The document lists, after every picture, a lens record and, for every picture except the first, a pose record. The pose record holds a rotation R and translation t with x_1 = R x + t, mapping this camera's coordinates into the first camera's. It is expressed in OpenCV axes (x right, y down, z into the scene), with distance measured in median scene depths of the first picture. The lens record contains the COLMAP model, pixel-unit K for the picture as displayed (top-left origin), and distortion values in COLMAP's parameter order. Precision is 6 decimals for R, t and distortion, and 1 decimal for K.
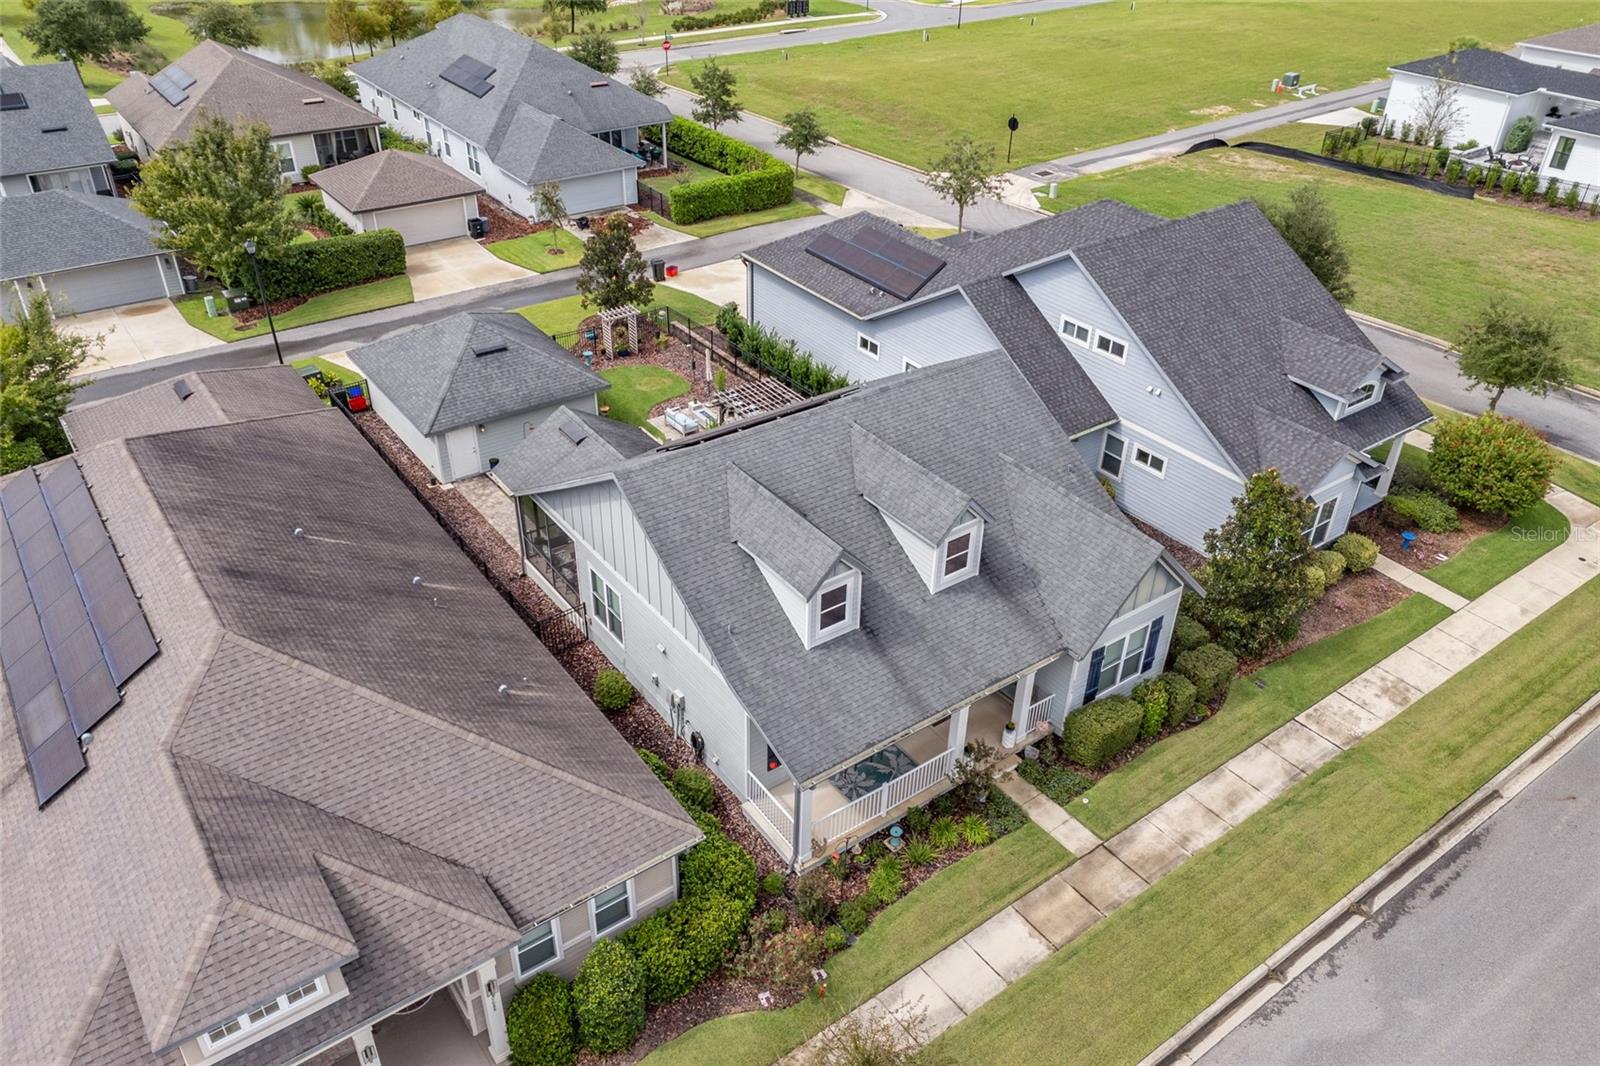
lens RADIAL K [[1171.2, 0, 800.0], [0, 1171.2, 533.0], [0, 0, 1]] dist [0.071782, -0.070788]
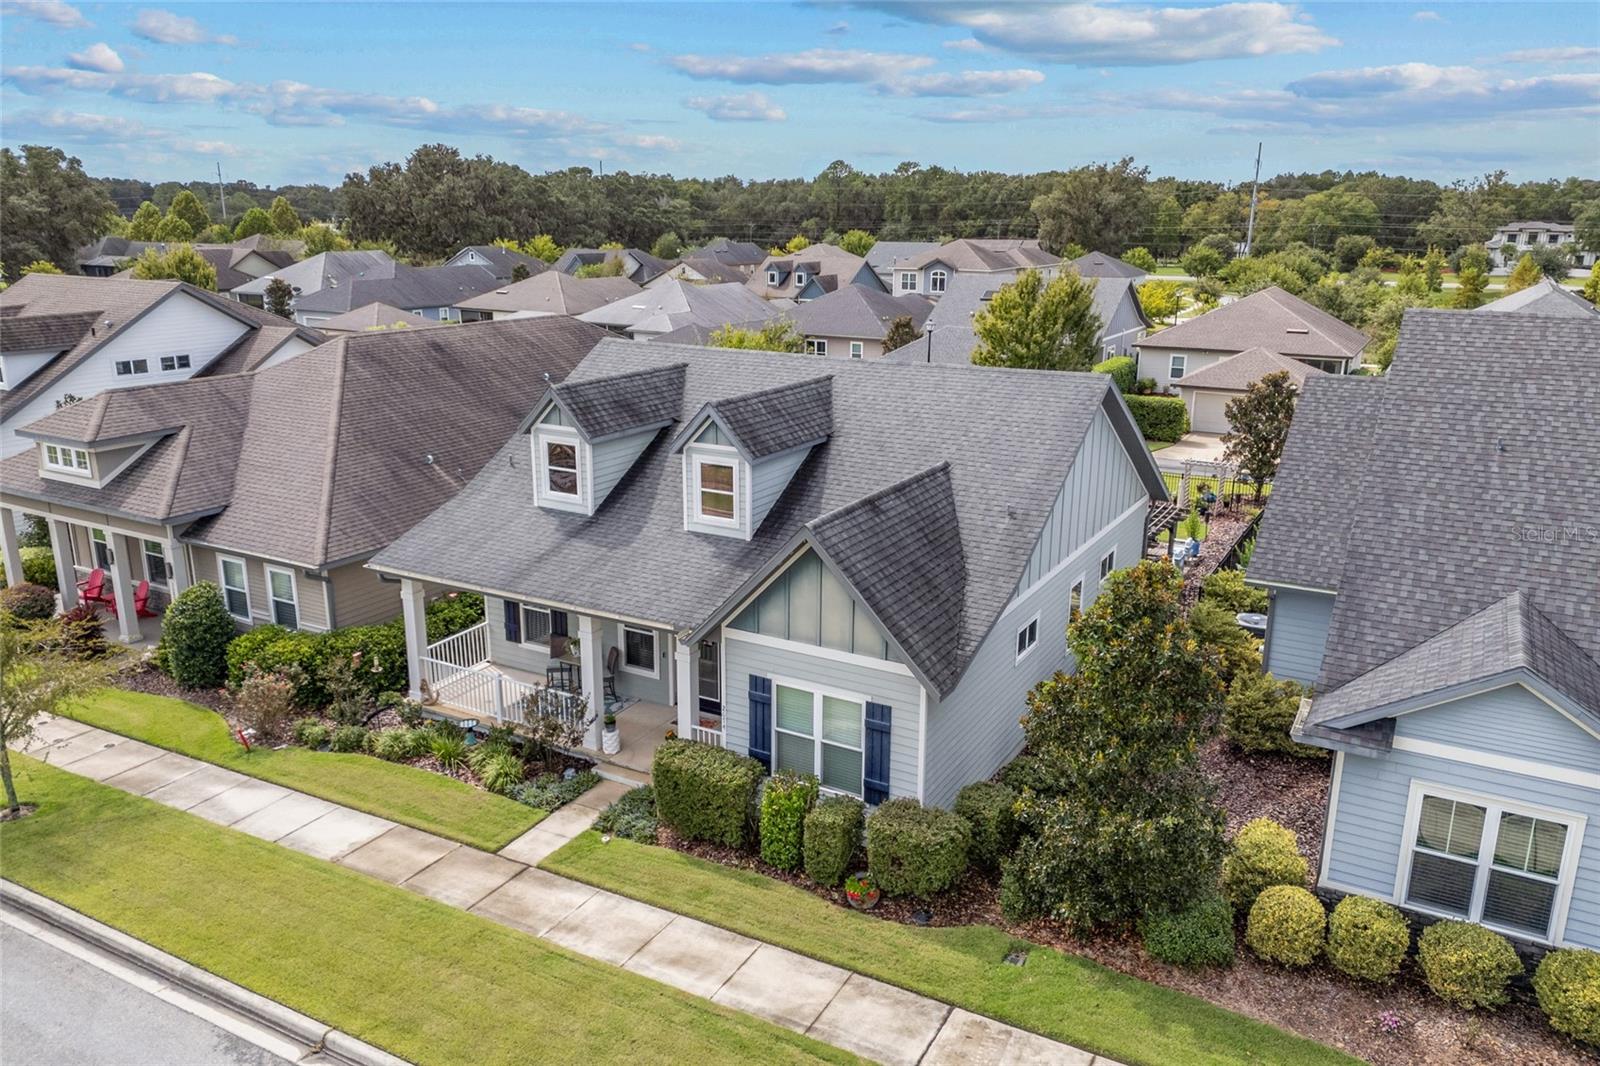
lens RADIAL K [[1171.2, 0, 800.0], [0, 1171.2, 533.0], [0, 0, 1]] dist [0.071782, -0.070788]
pose [[0.415944, 0.225880, -0.880891, 0.847346], [-0.496076, 0.868202, -0.011614, 0.024156], [0.762167, 0.441819, 0.473177, 0.681045]]
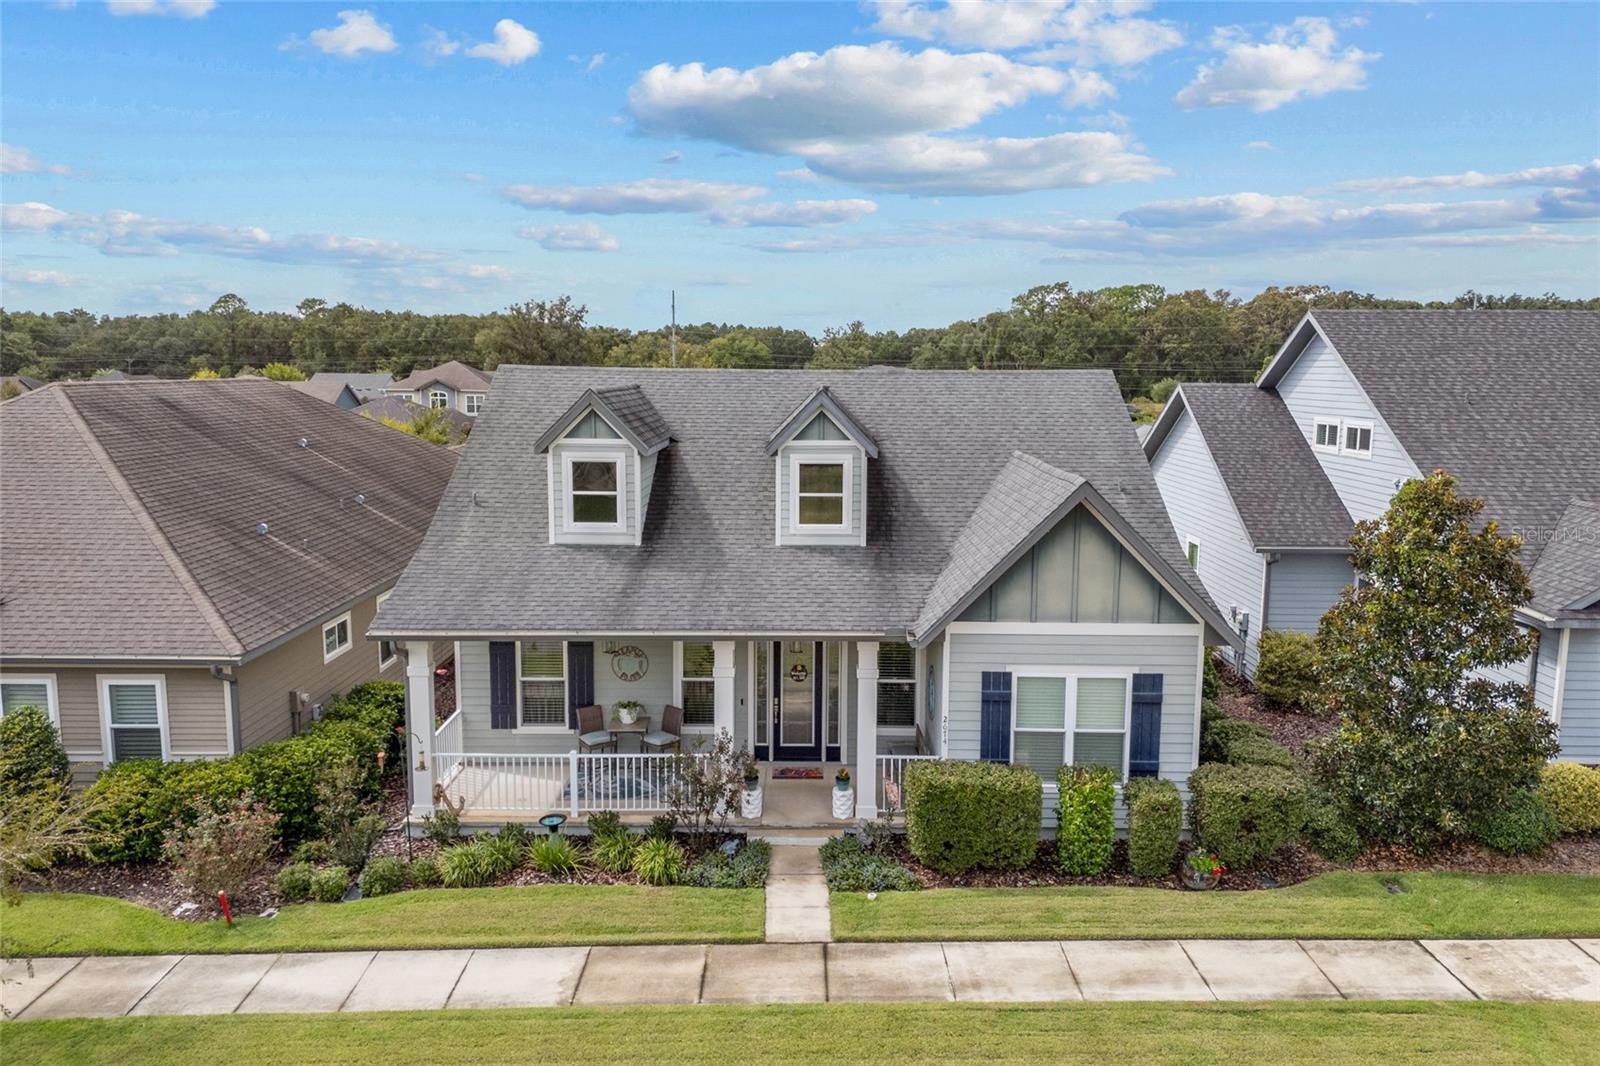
lens RADIAL K [[1171.2, 0, 800.0], [0, 1171.2, 533.0], [0, 0, 1]] dist [0.071782, -0.070788]
pose [[0.806874, 0.071732, -0.586353, 0.525784], [-0.317477, 0.889721, -0.328031, 0.266605], [0.498160, 0.450833, 0.740666, 0.491699]]
